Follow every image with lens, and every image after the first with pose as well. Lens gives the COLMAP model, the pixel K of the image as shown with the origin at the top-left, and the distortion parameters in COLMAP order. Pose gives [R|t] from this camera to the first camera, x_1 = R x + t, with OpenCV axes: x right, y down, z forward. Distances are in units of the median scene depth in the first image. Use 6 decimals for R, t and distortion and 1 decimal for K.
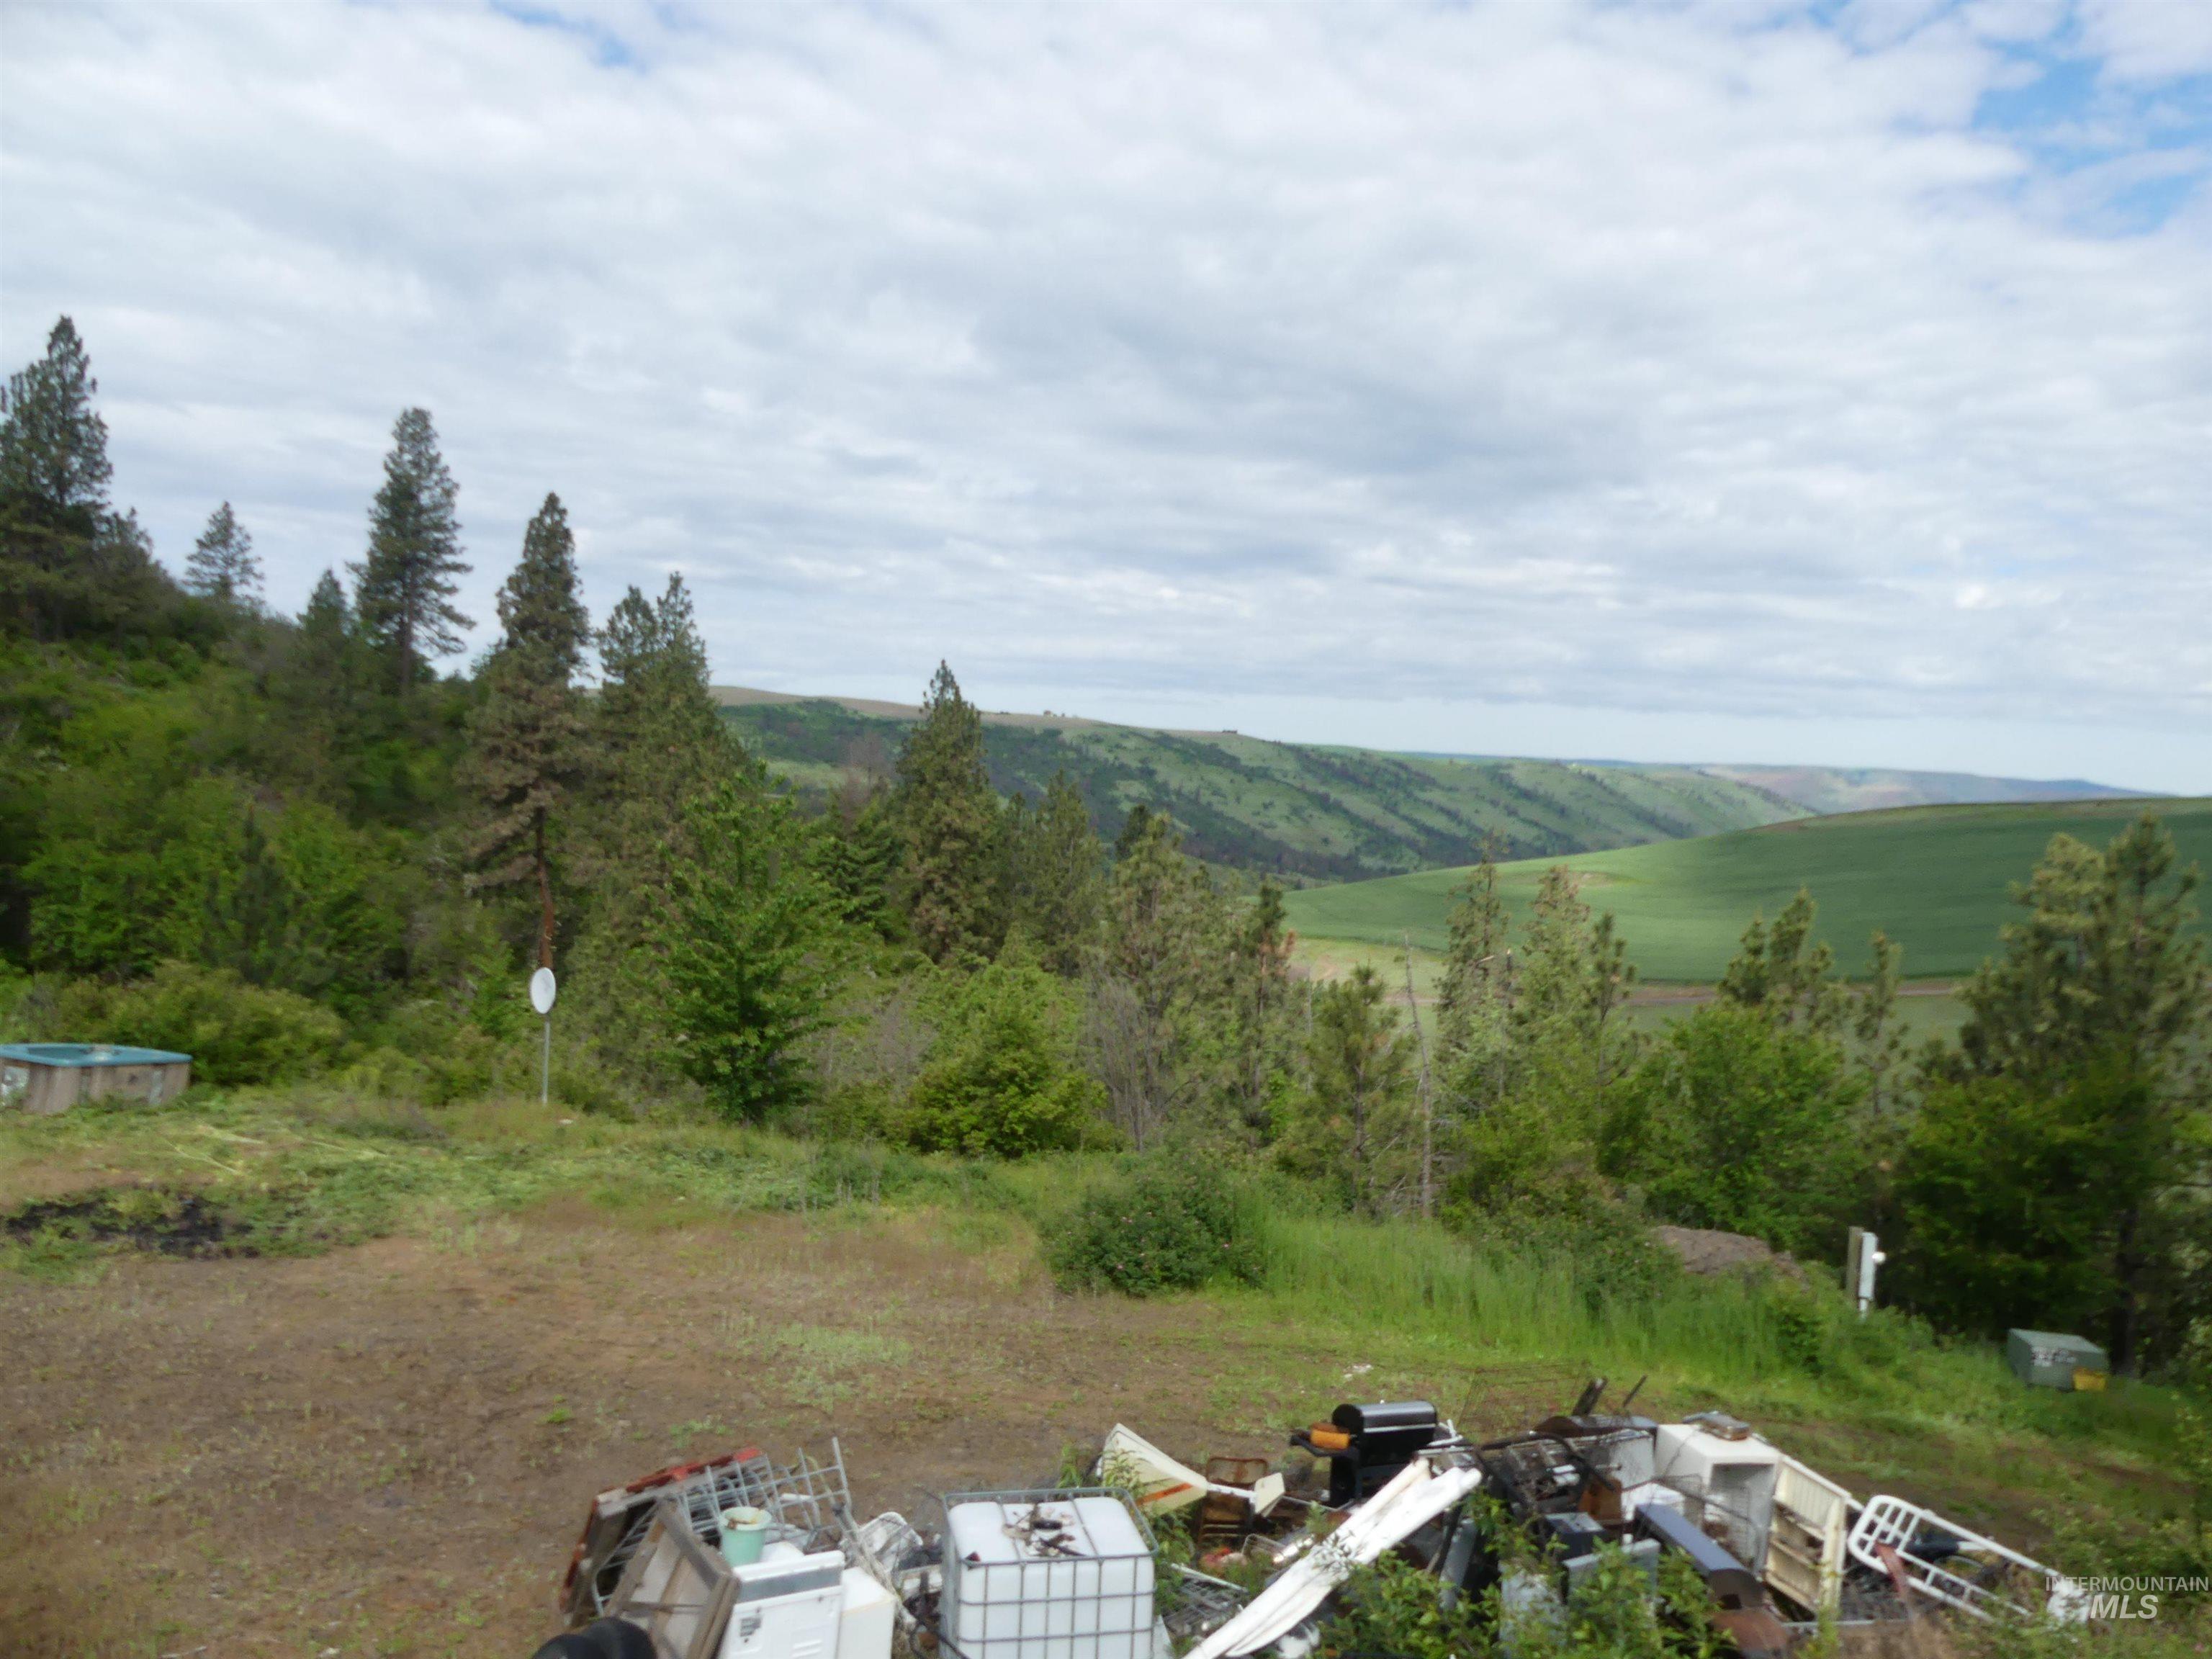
lens RADIAL K [[1674.6, 0, 1143.8], [0, 1674.6, 845.1], [0, 0, 1]] dist [-0.031975, 0.037201]
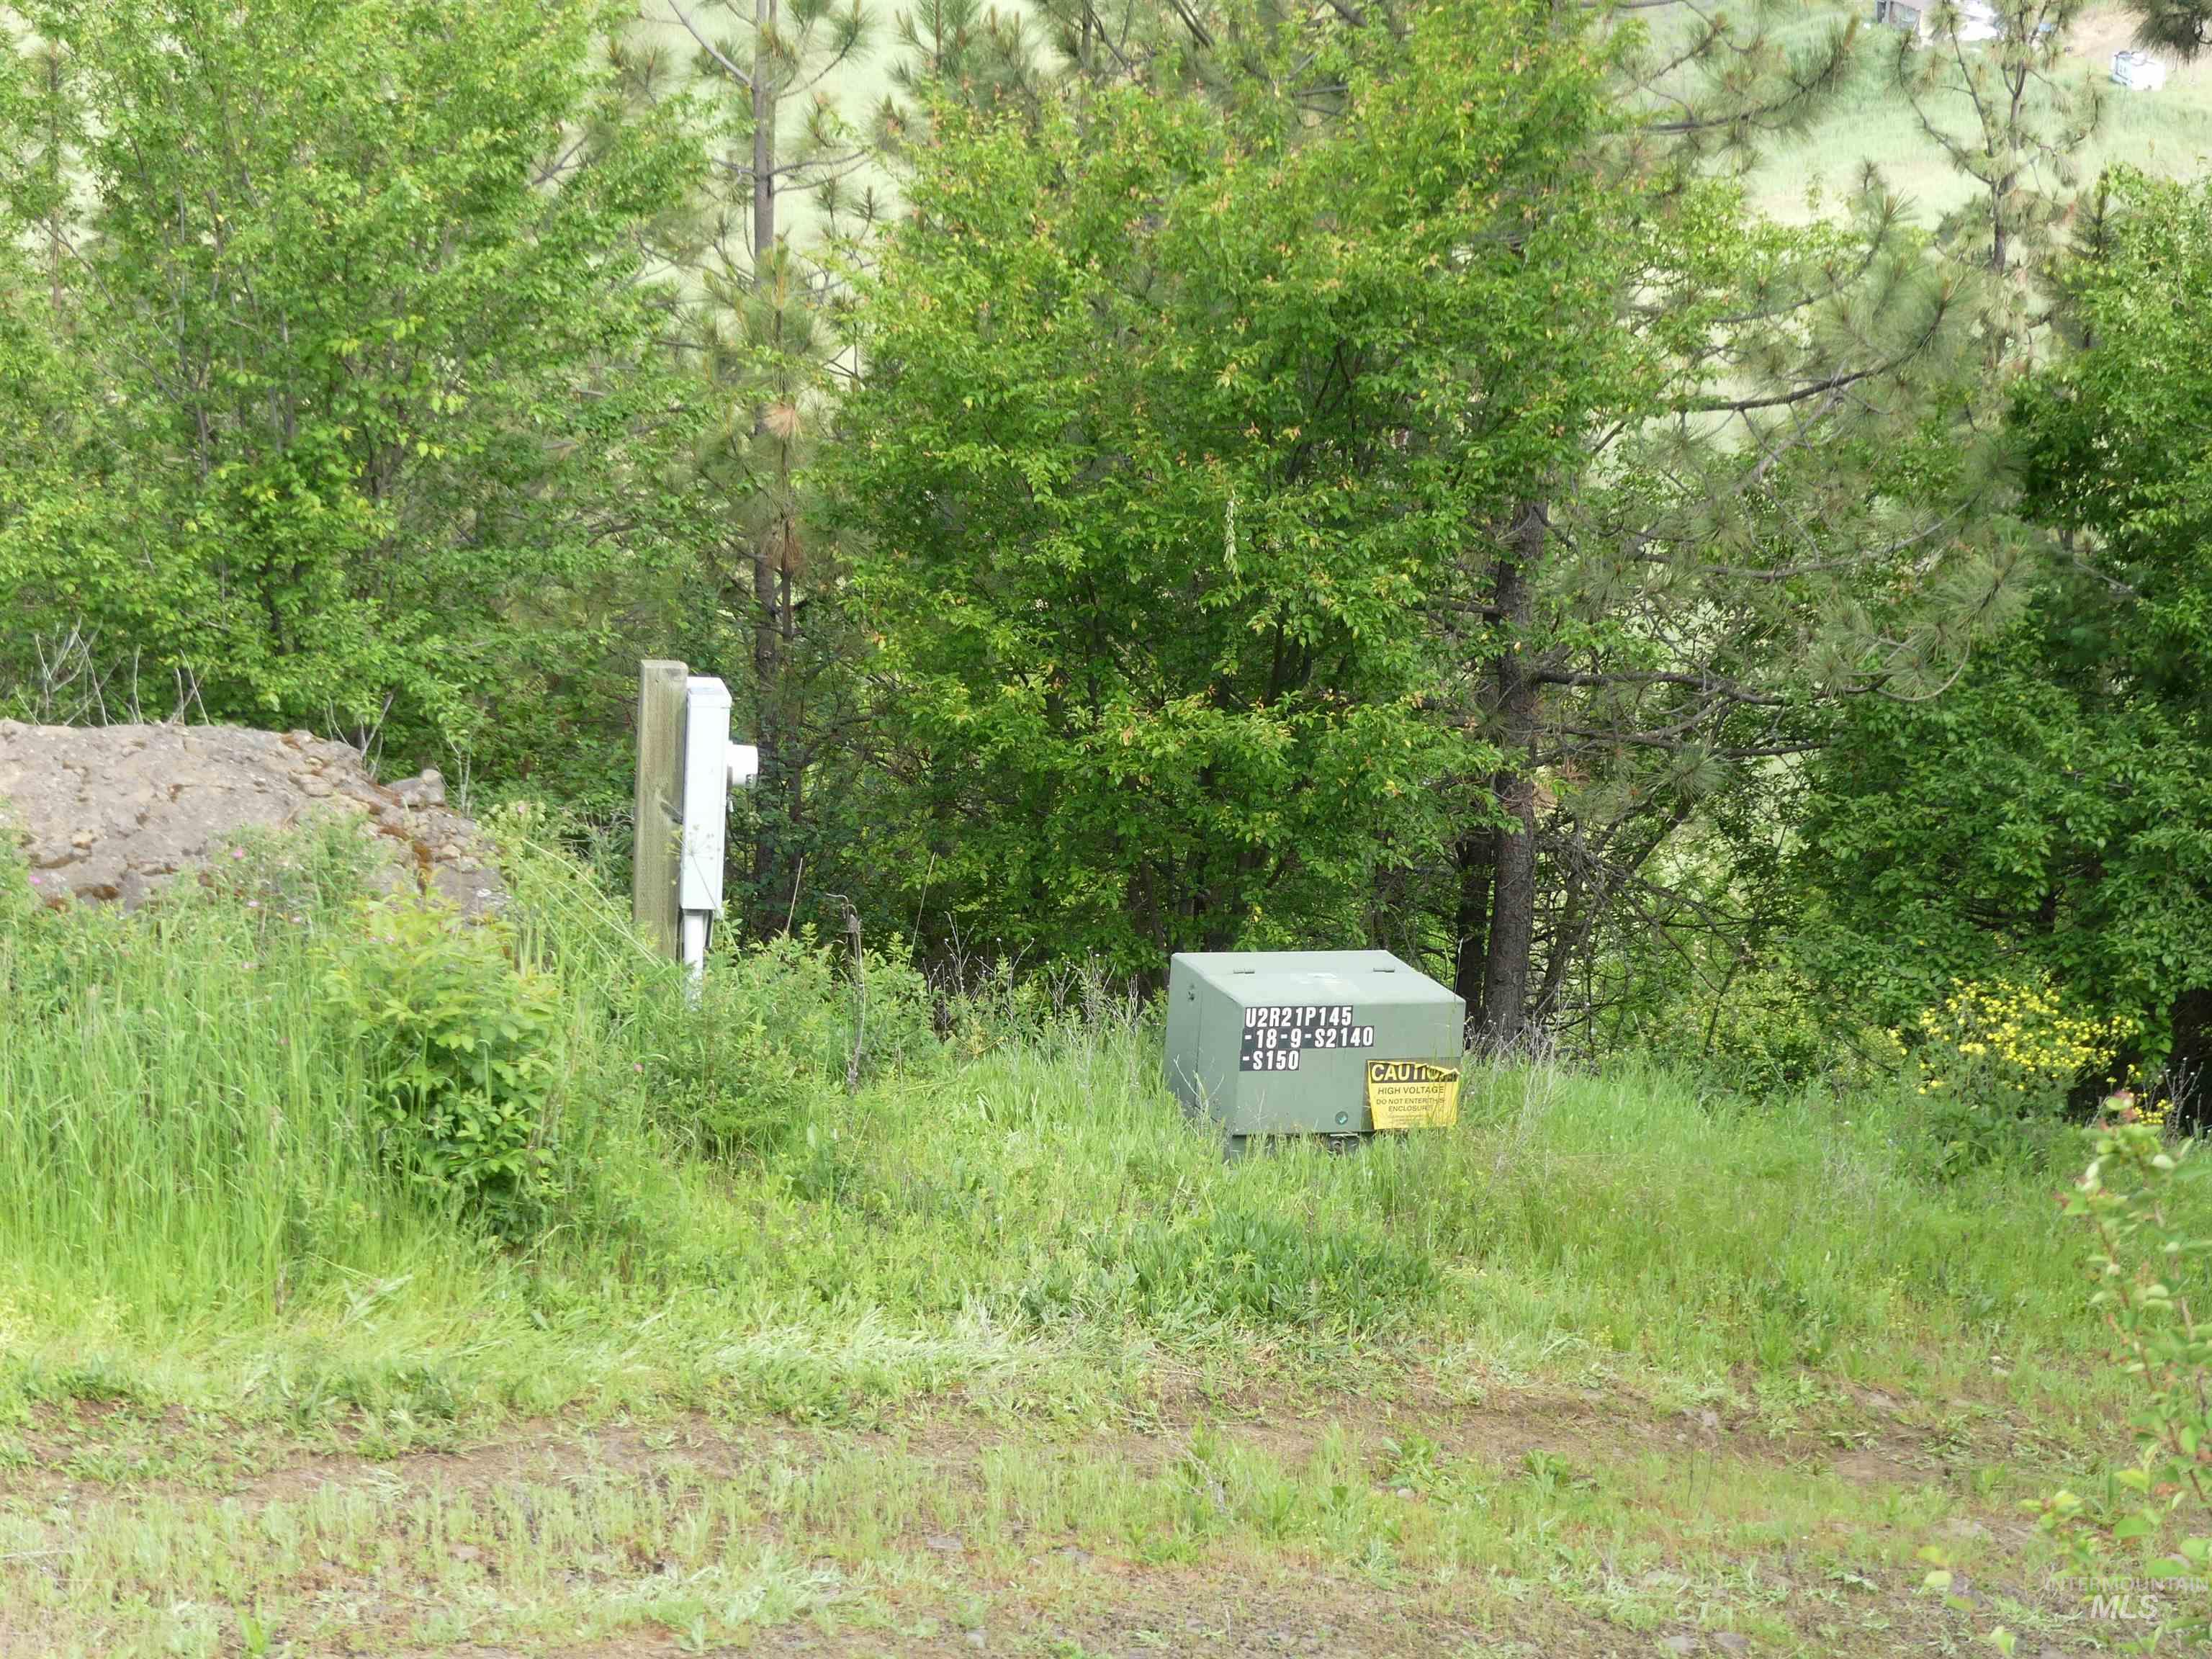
lens RADIAL K [[5064.5, 0, 1177.9], [0, 5064.5, 811.9], [0, 0, 1]] dist [0.008814, 0.000000]
pose [[0.888718, -0.110729, 0.444881, 0.134343], [-0.005595, 0.967702, 0.252033, 0.045957], [-0.458420, -0.226475, 0.859395, 0.252486]]
